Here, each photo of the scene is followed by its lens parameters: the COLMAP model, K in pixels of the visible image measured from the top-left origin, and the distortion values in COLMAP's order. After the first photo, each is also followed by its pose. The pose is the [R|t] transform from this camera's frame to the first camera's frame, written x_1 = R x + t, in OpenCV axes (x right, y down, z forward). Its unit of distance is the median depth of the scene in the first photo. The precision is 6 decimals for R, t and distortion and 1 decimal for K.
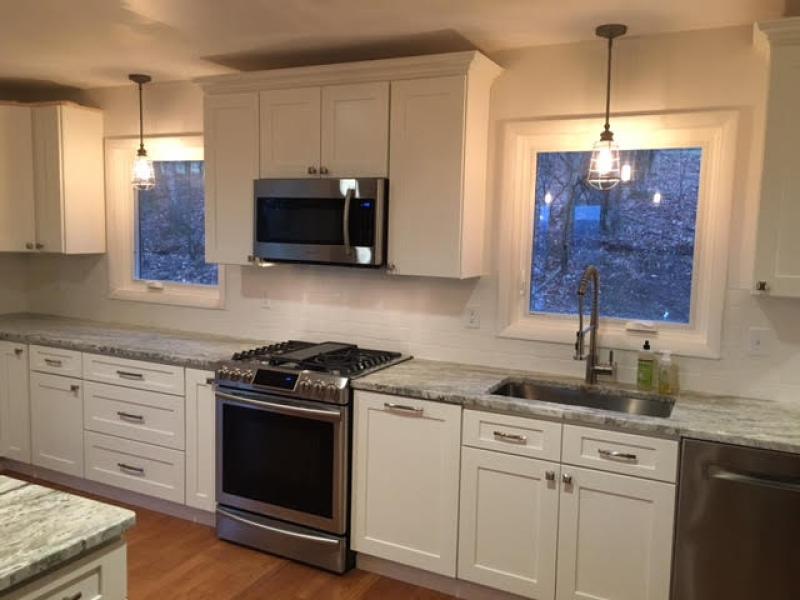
lens RADIAL K [[681.5, 0, 400.1], [0, 681.5, 301.8], [0, 0, 1]] dist [0.079690, -0.014958]
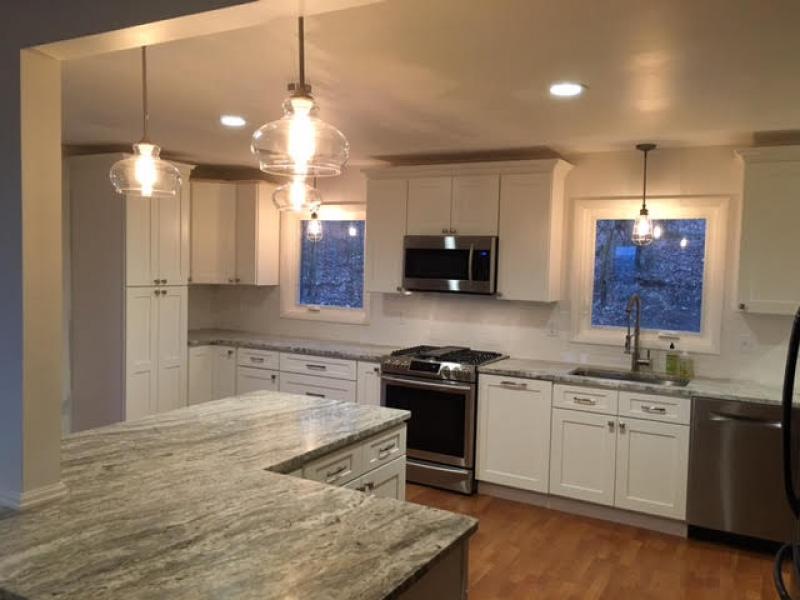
lens RADIAL K [[681.5, 0, 401.6], [0, 681.5, 302.0], [0, 0, 1]] dist [0.079690, -0.014958]
pose [[0.999135, 0.005928, -0.041149, -0.172400], [-0.007986, 0.998715, -0.050040, 0.044628], [0.040799, 0.050326, 0.997899, -0.535471]]
